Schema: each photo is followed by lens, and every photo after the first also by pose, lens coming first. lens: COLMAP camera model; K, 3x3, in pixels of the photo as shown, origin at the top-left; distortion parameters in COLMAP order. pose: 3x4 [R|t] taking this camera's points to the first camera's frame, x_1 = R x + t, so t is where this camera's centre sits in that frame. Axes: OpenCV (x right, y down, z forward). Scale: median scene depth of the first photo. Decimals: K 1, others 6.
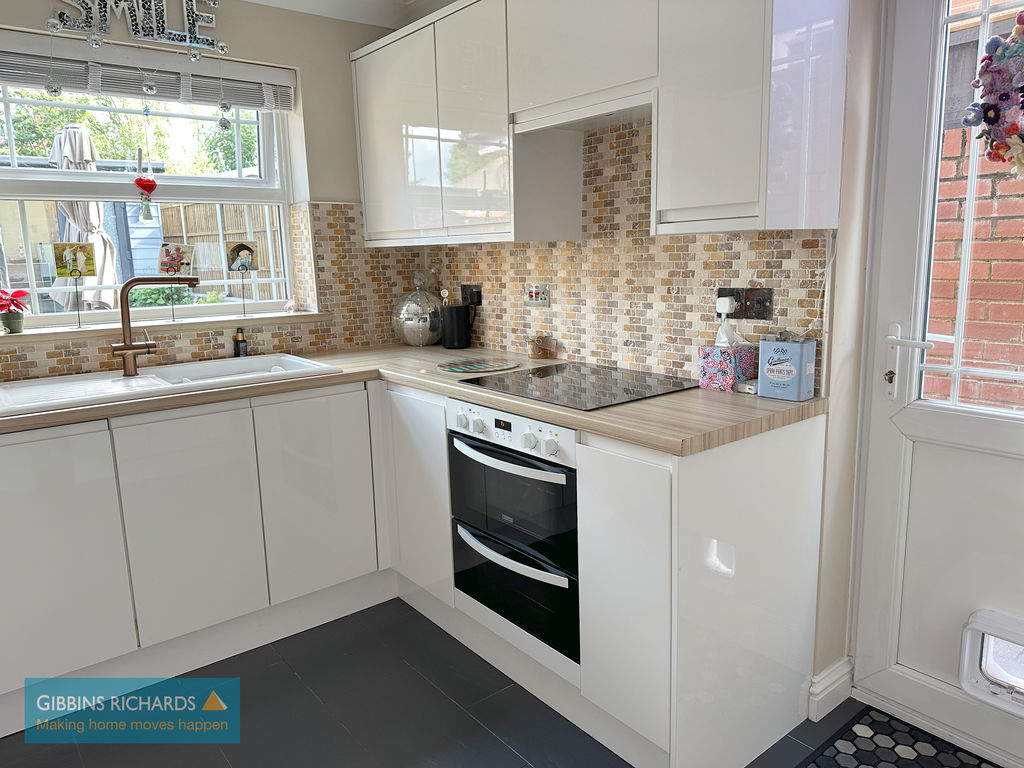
lens RADIAL K [[719.7, 0, 510.2], [0, 719.7, 381.8], [0, 0, 1]] dist [0.036308, -0.049609]
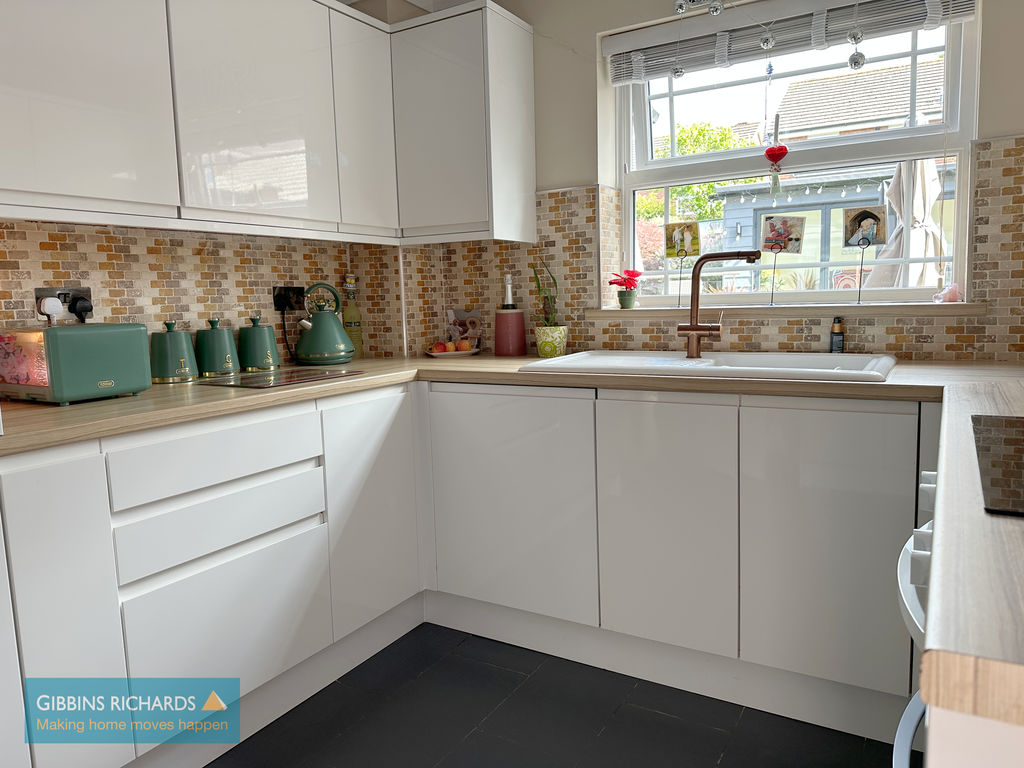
lens RADIAL K [[719.7, 0, 510.2], [0, 719.7, 381.8], [0, 0, 1]] dist [0.036308, -0.049609]
pose [[0.351500, 0.121932, -0.928214, 0.248536], [-0.142636, 0.986882, 0.075624, -0.013347], [0.925258, 0.105815, 0.364281, 0.392136]]
